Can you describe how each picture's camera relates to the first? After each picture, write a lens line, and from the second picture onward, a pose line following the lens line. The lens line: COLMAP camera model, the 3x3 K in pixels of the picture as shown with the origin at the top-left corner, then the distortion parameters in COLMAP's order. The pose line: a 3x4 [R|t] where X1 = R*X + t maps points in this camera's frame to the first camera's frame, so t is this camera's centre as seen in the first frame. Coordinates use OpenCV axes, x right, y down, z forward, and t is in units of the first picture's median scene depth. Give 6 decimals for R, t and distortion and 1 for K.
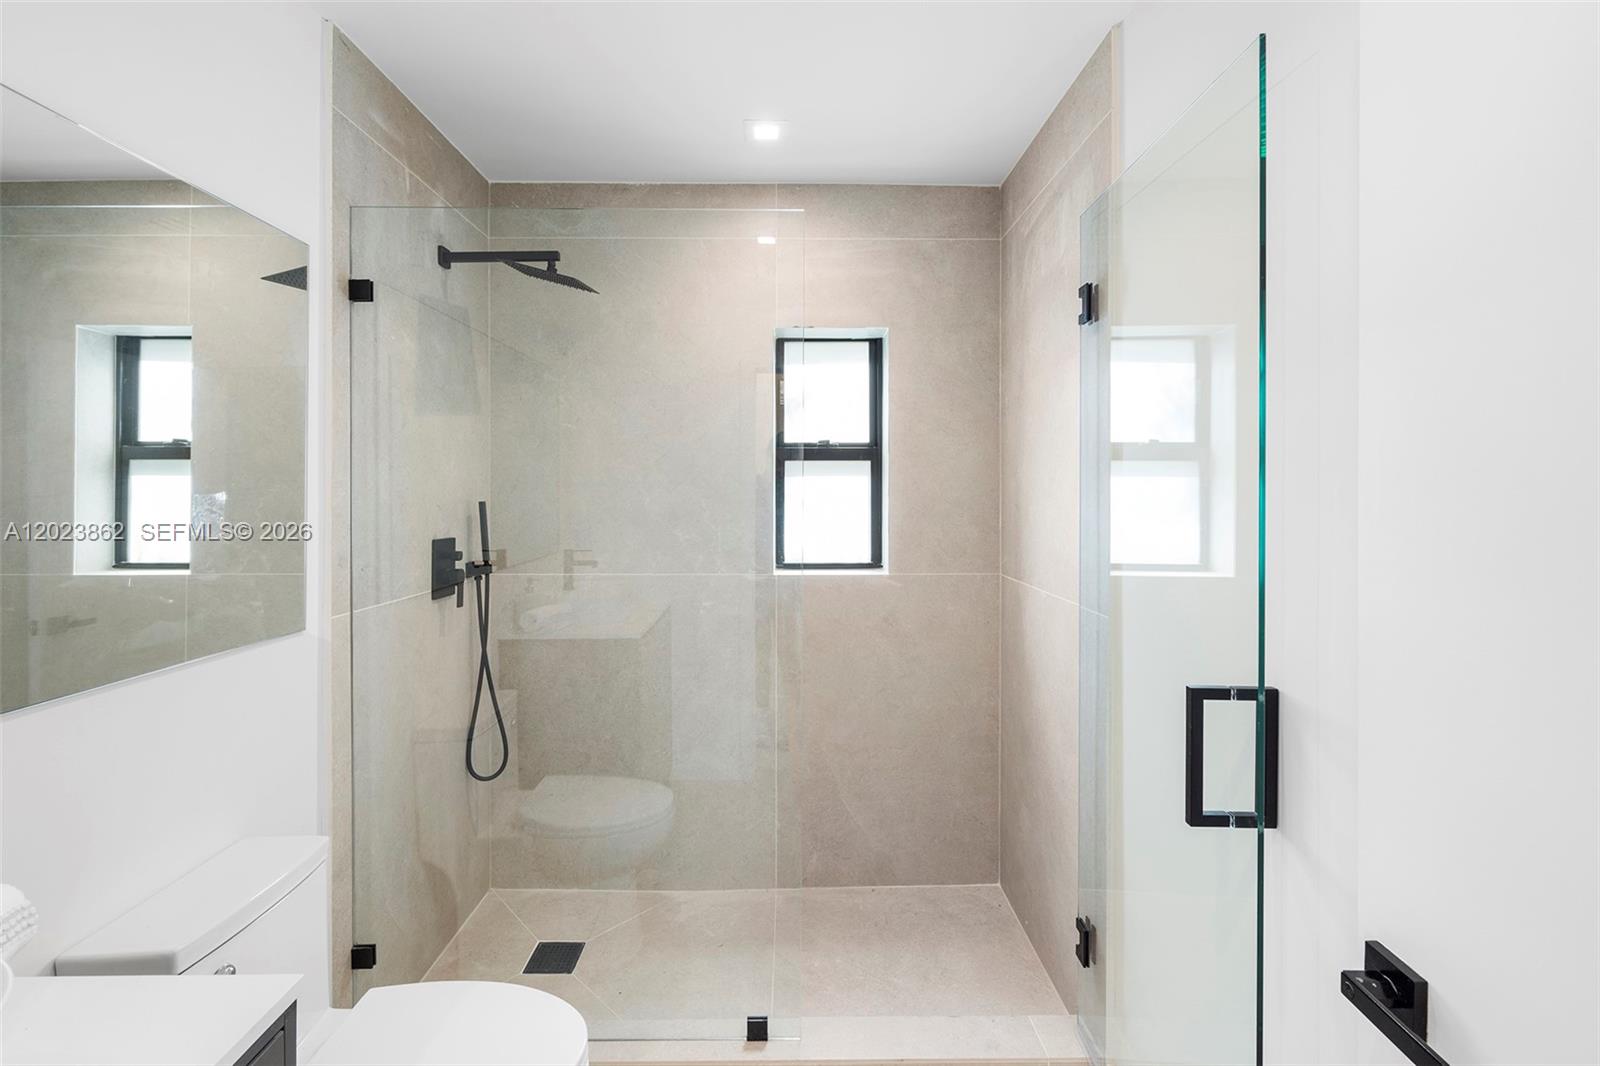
lens RADIAL K [[697.9, 0, 800.0], [0, 697.9, 533.0], [0, 0, 1]] dist [0.000206, -0.000536]
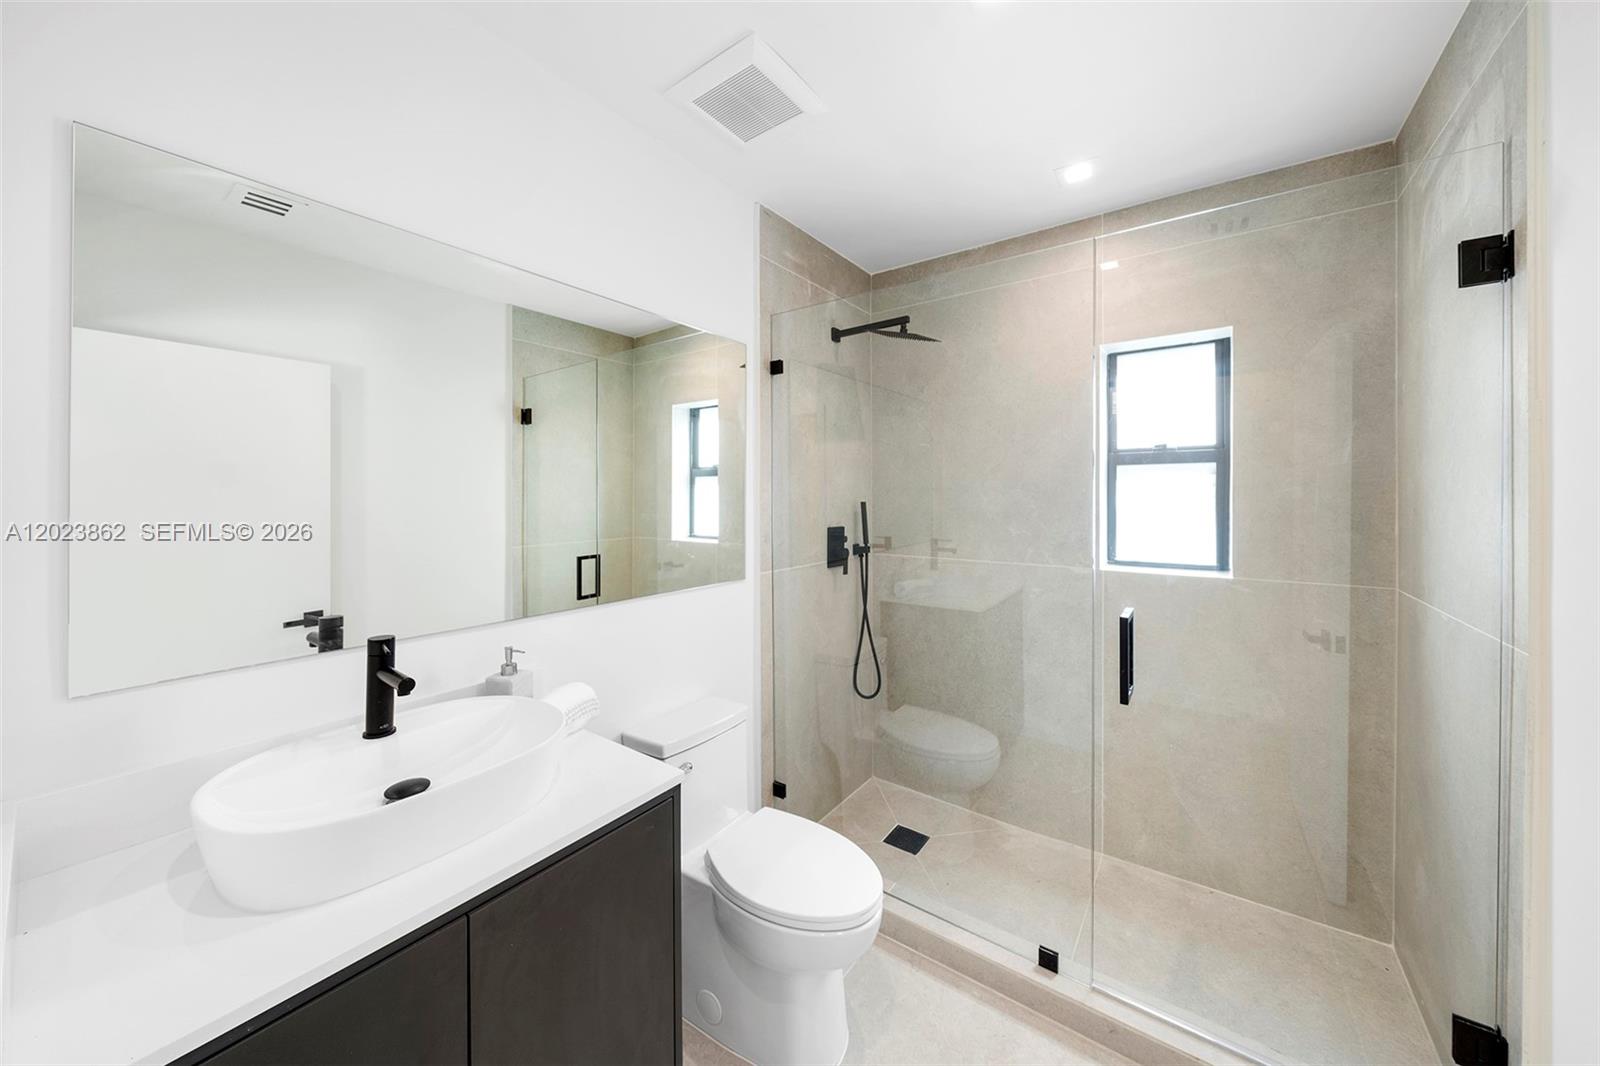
lens RADIAL K [[552.5, 0, 800.0], [0, 552.5, 533.0], [0, 0, 1]] dist [-0.000151, -0.001336]
pose [[0.805987, 0.038575, -0.590675, 0.106859], [-0.032194, 0.999254, 0.021328, -0.001288], [0.591057, 0.001826, 0.806627, 0.016526]]
